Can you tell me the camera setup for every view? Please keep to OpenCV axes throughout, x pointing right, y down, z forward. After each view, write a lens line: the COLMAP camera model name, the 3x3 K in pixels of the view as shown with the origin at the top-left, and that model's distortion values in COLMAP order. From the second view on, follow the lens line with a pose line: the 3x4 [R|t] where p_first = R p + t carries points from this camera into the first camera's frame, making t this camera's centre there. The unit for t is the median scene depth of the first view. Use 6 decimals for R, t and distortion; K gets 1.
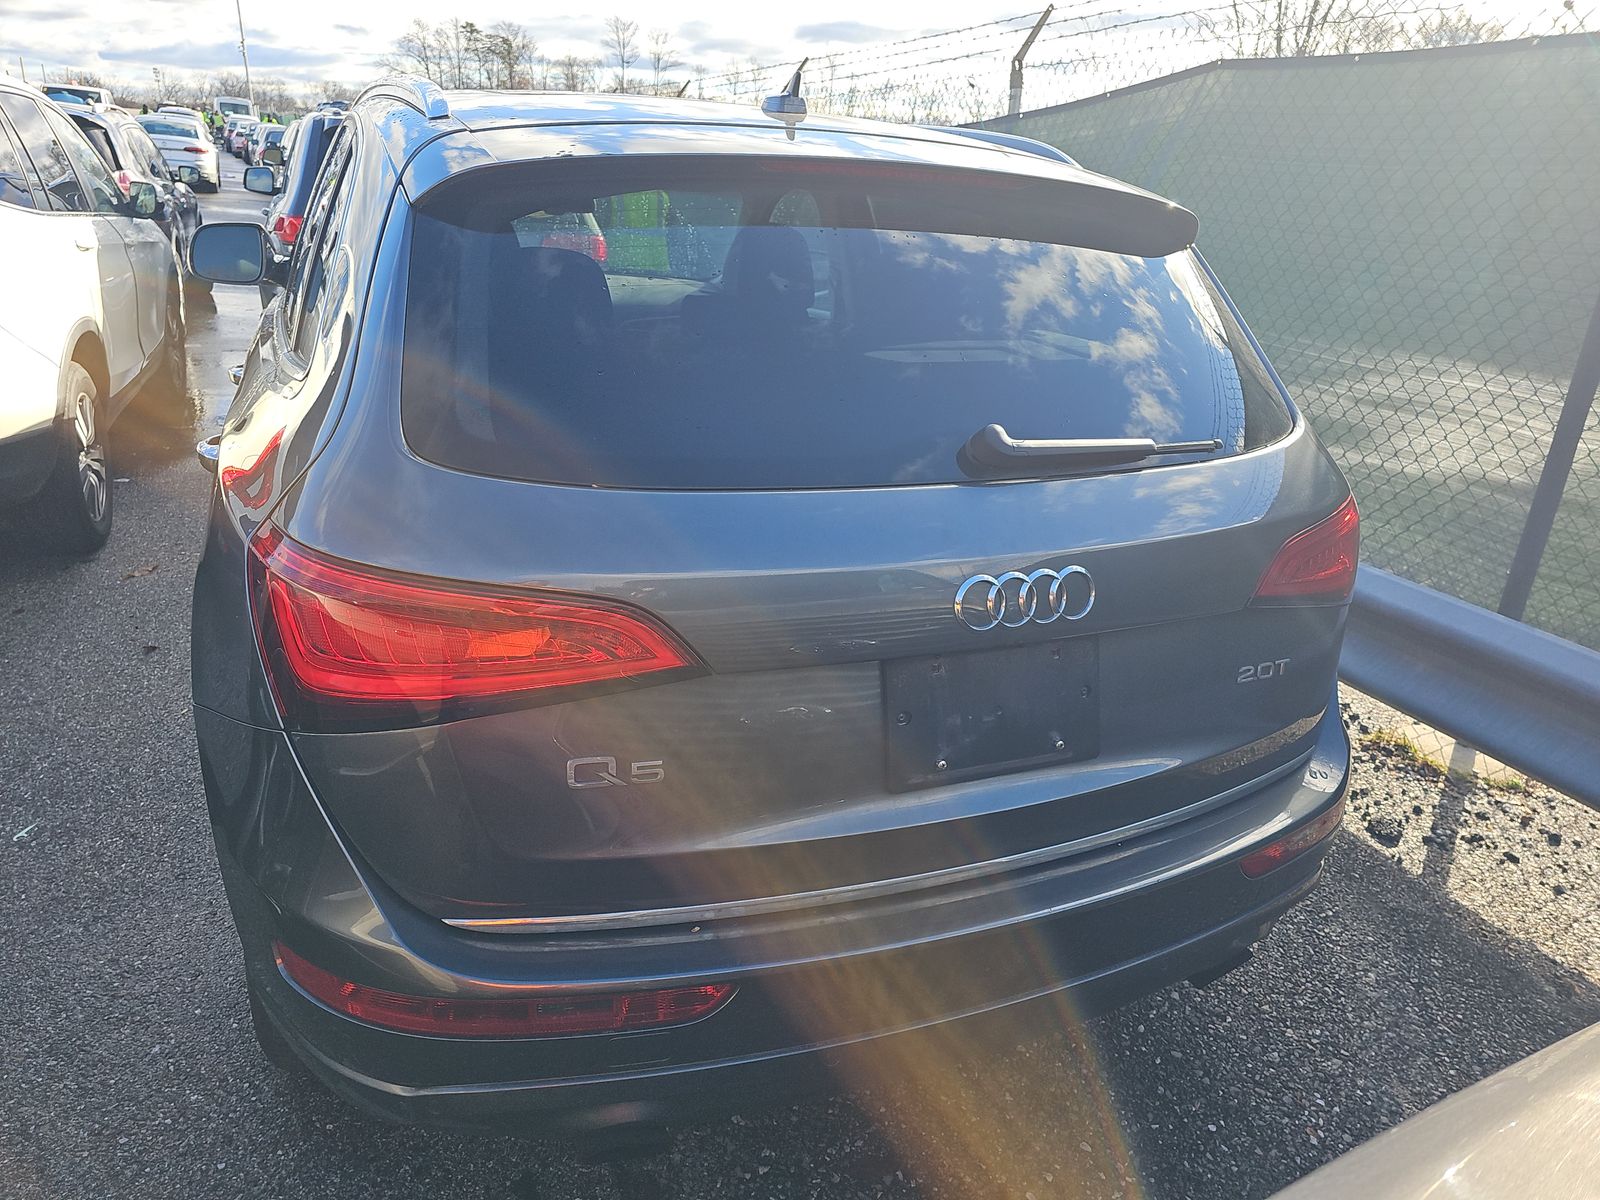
lens RADIAL K [[1076.3, 0, 800.0], [0, 1076.3, 594.9], [0, 0, 1]] dist [0.033305, -0.034907]
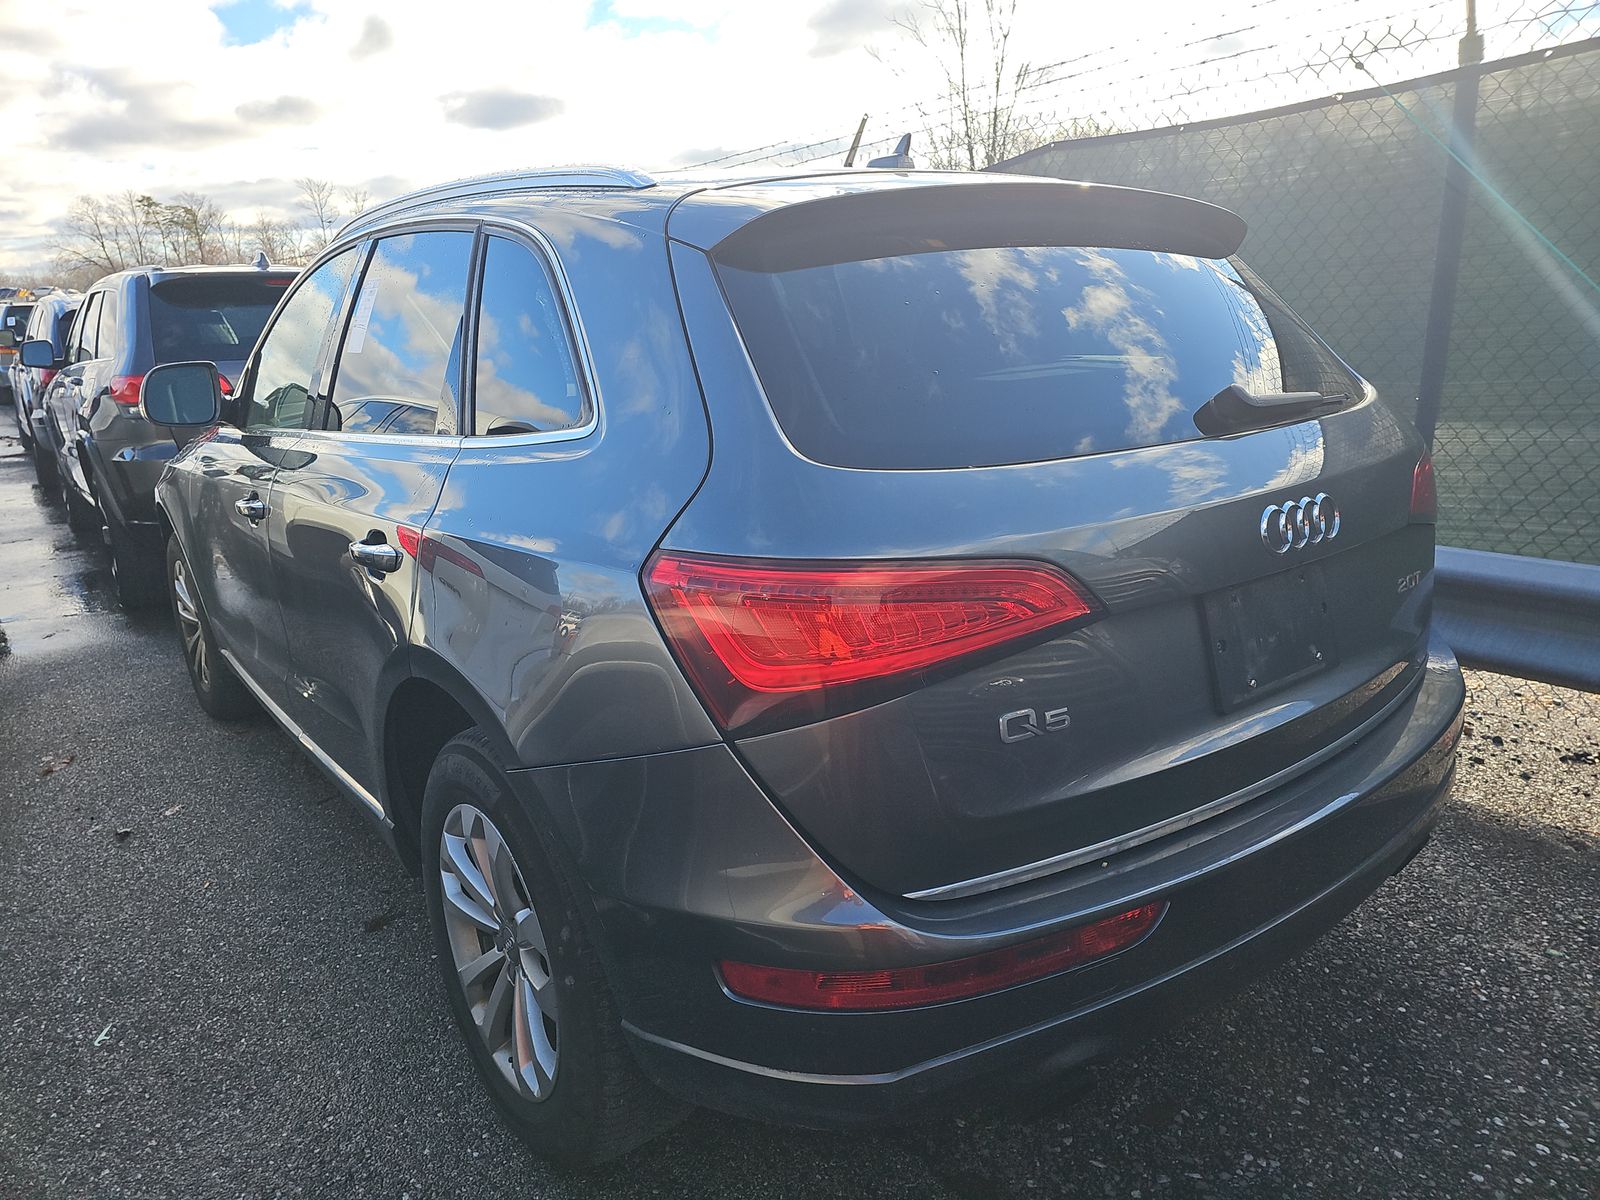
lens RADIAL K [[1076.3, 0, 789.6], [0, 1076.3, 614.1], [0, 0, 1]] dist [0.033305, -0.034907]
pose [[0.964048, -0.158535, 0.213256, -0.266869], [0.177621, 0.981357, -0.073411, 0.039718], [-0.197642, 0.108651, 0.974234, -0.007819]]
